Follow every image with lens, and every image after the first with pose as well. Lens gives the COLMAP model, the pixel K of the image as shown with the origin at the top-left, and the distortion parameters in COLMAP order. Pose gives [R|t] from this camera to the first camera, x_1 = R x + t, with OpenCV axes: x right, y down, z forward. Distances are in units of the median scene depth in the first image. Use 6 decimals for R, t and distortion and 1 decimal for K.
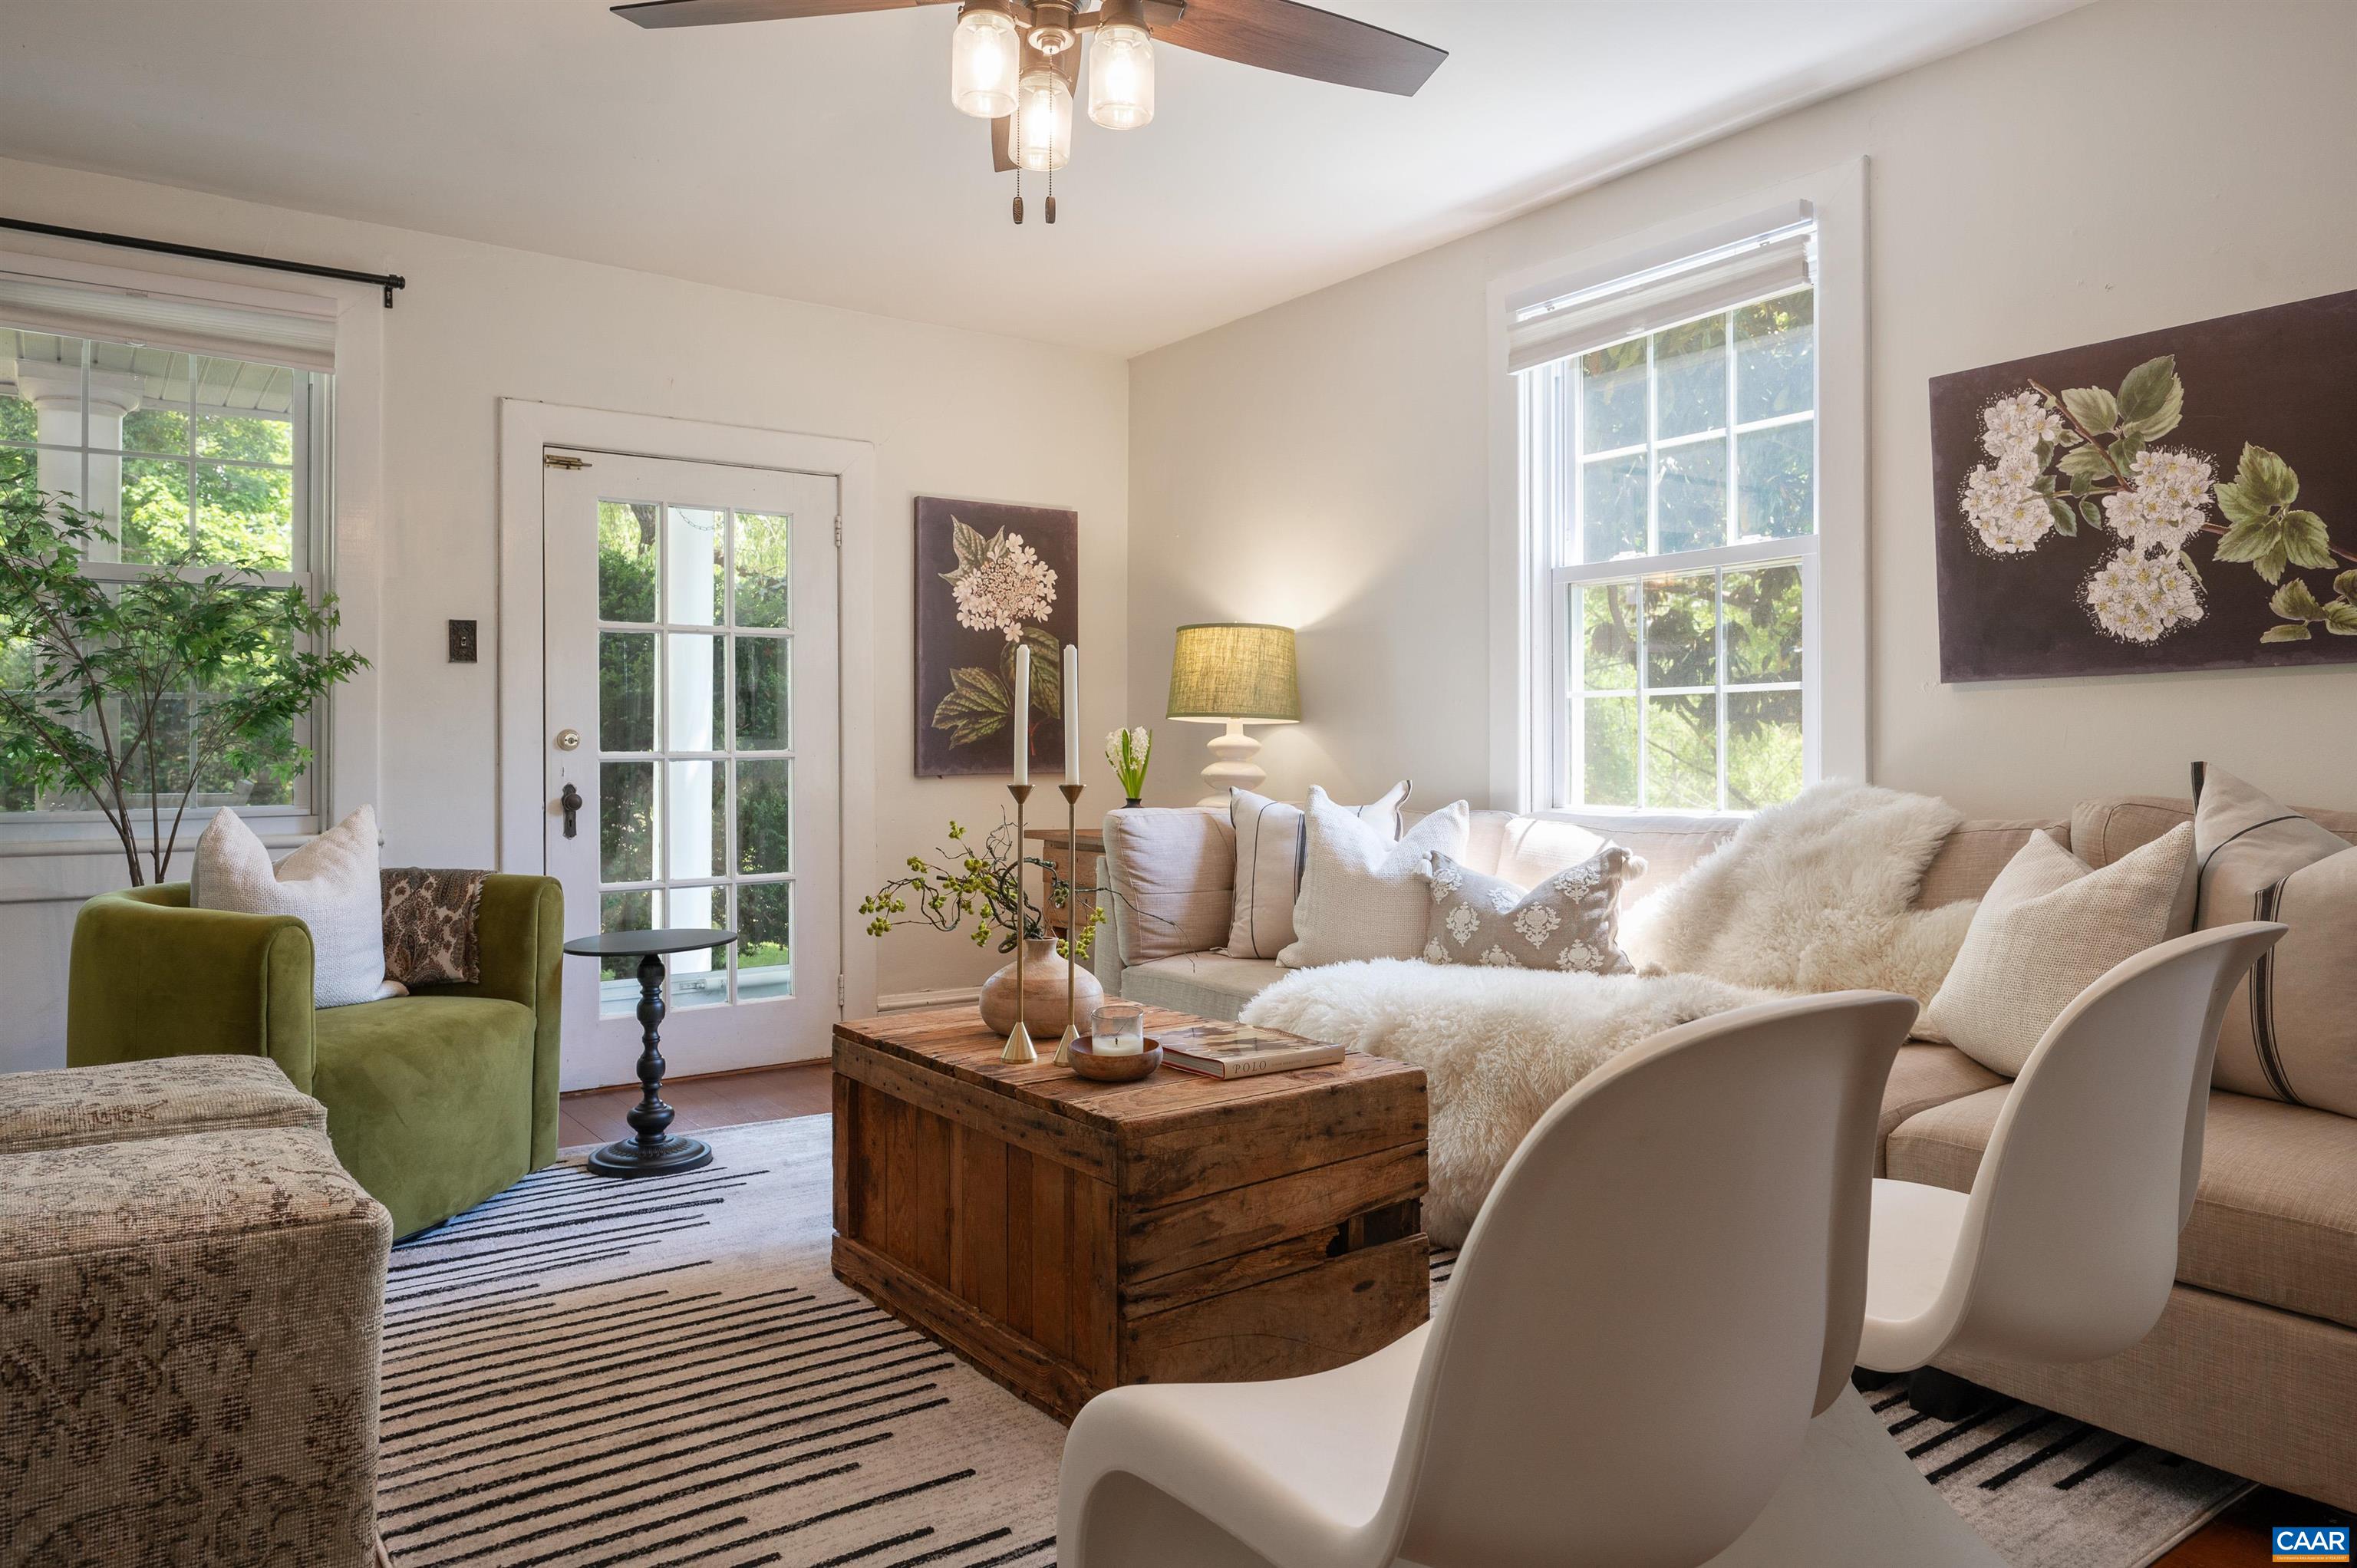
lens RADIAL K [[1507.0, 0, 1176.6], [0, 1507.0, 760.9], [0, 0, 1]] dist [-0.001483, 0.000811]
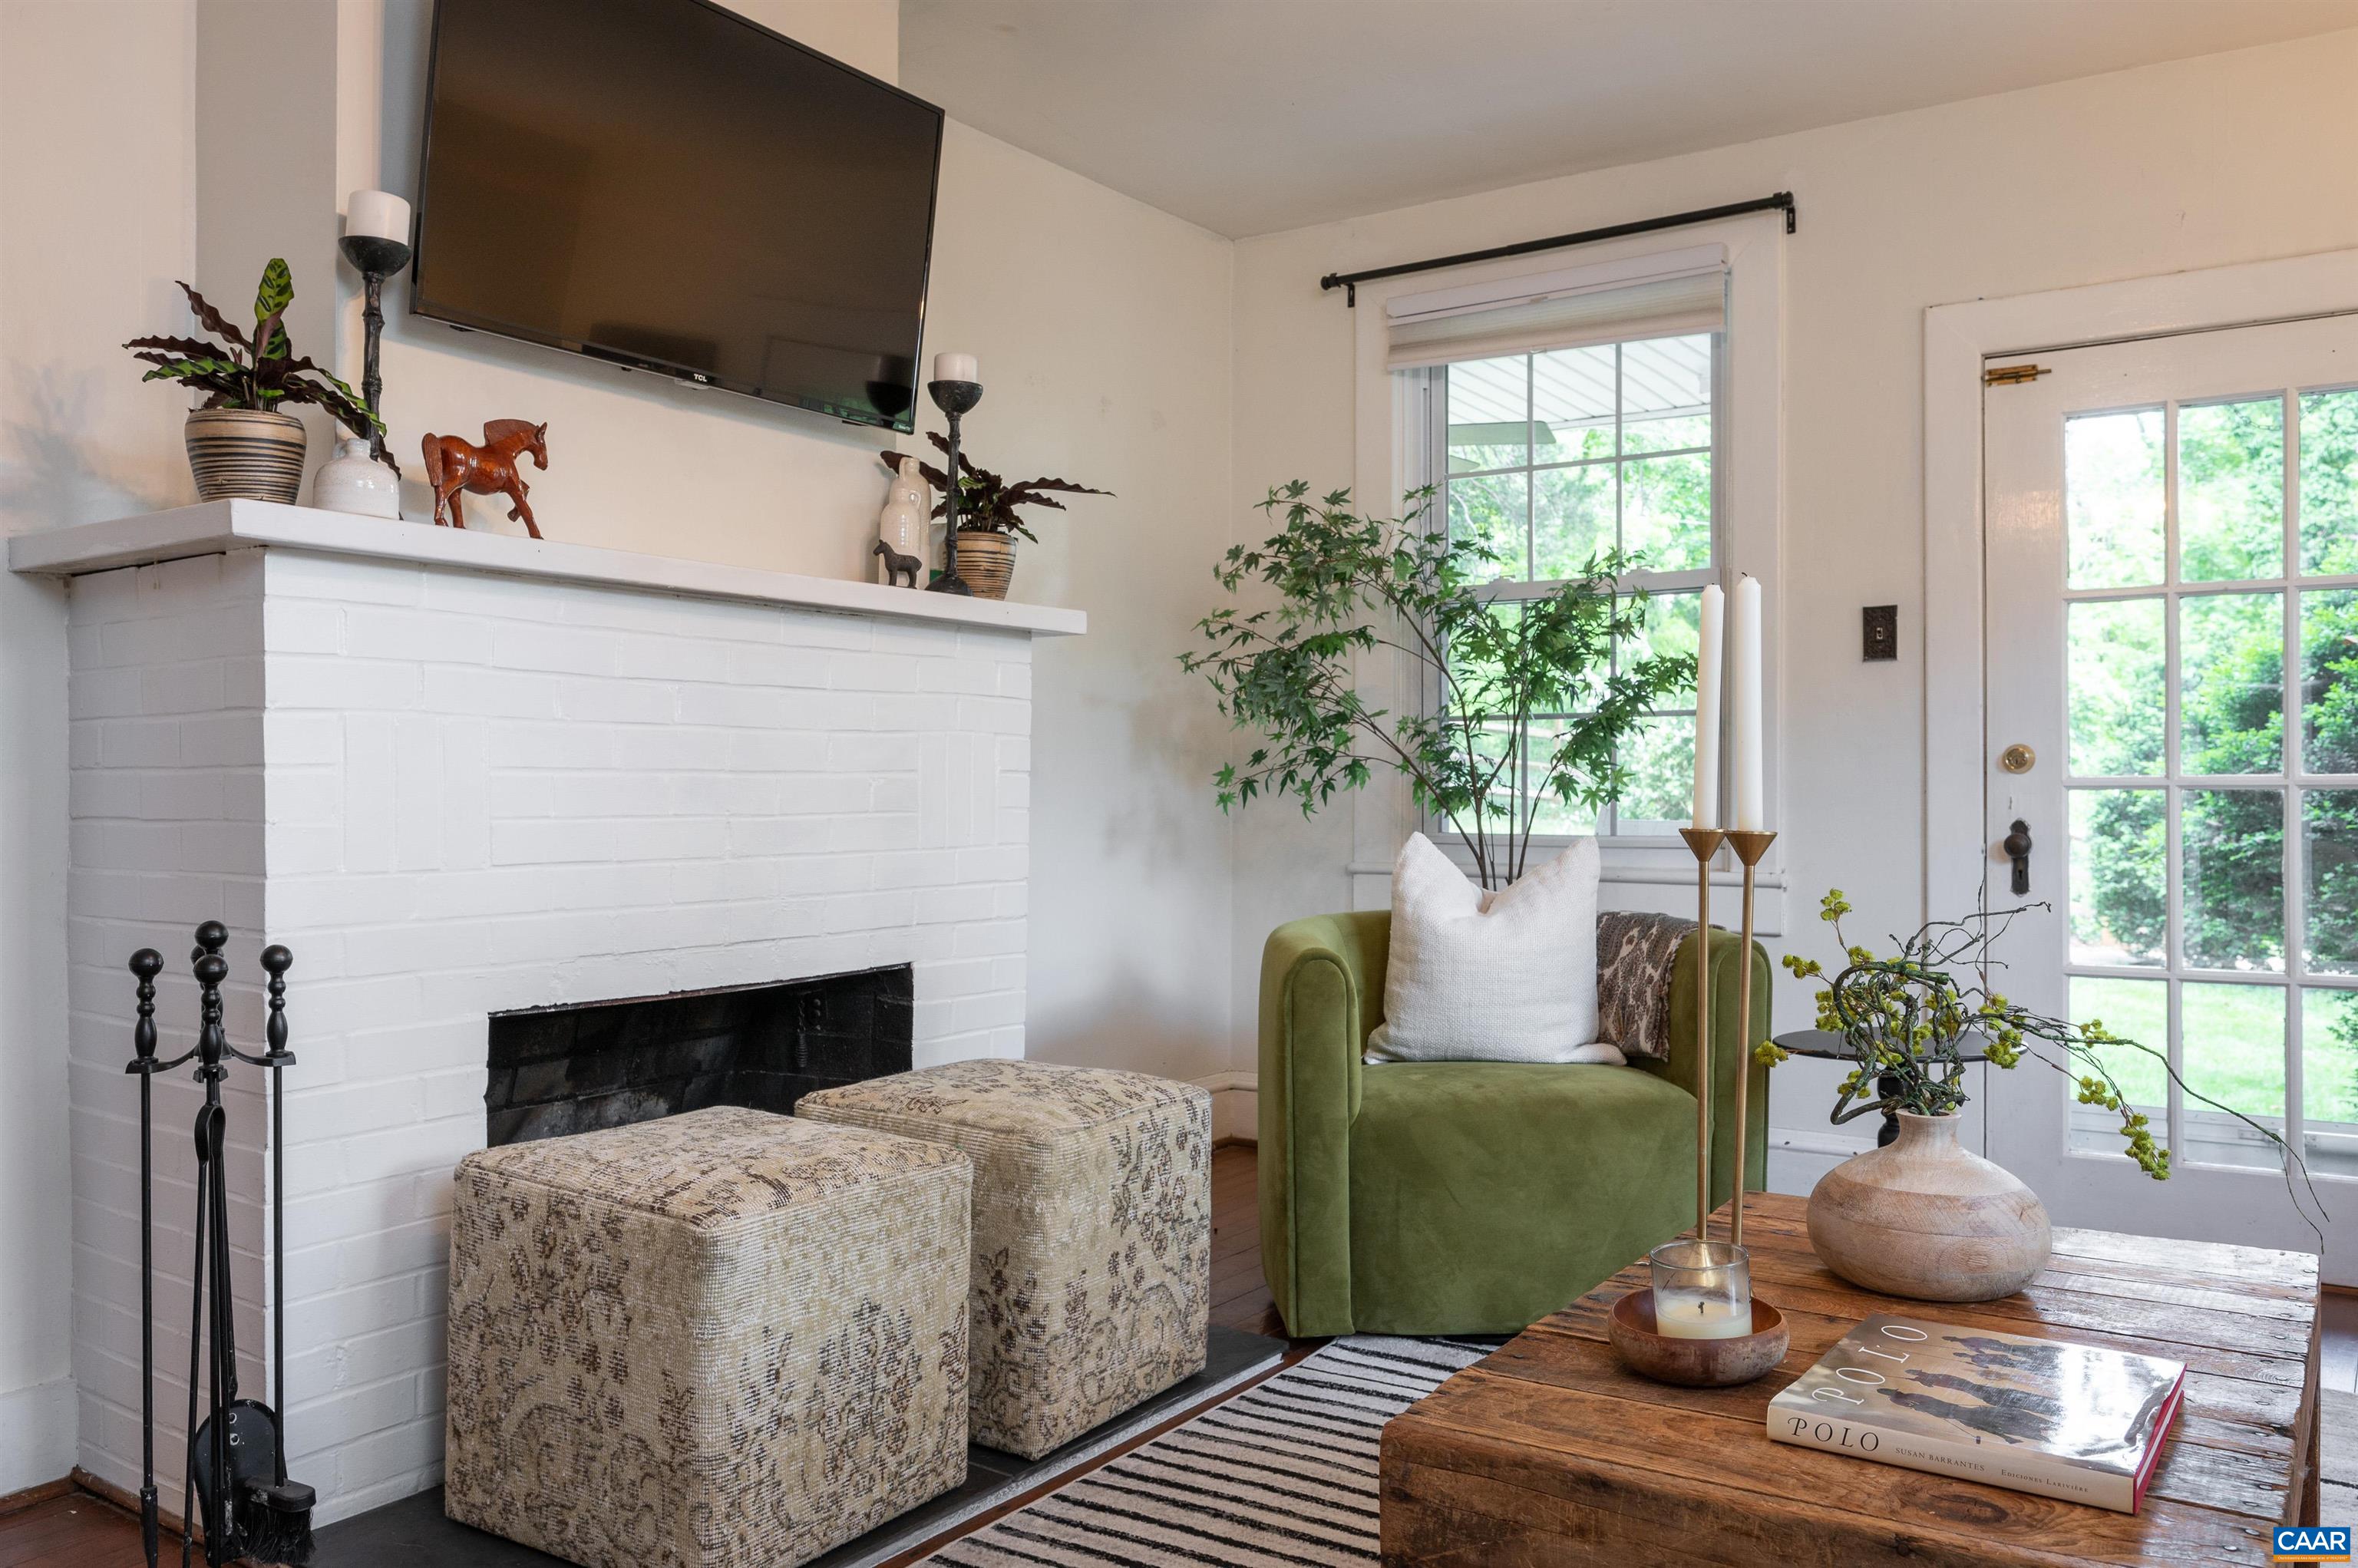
lens RADIAL K [[1815.4, 0, 1178.4], [0, 1815.4, 792.9], [0, 0, 1]] dist [0.009772, 0.000537]
pose [[0.353947, 0.010350, -0.935208, 0.405362], [-0.007327, 0.999939, 0.008294, -0.002908], [0.935237, 0.003917, 0.354001, 0.475531]]
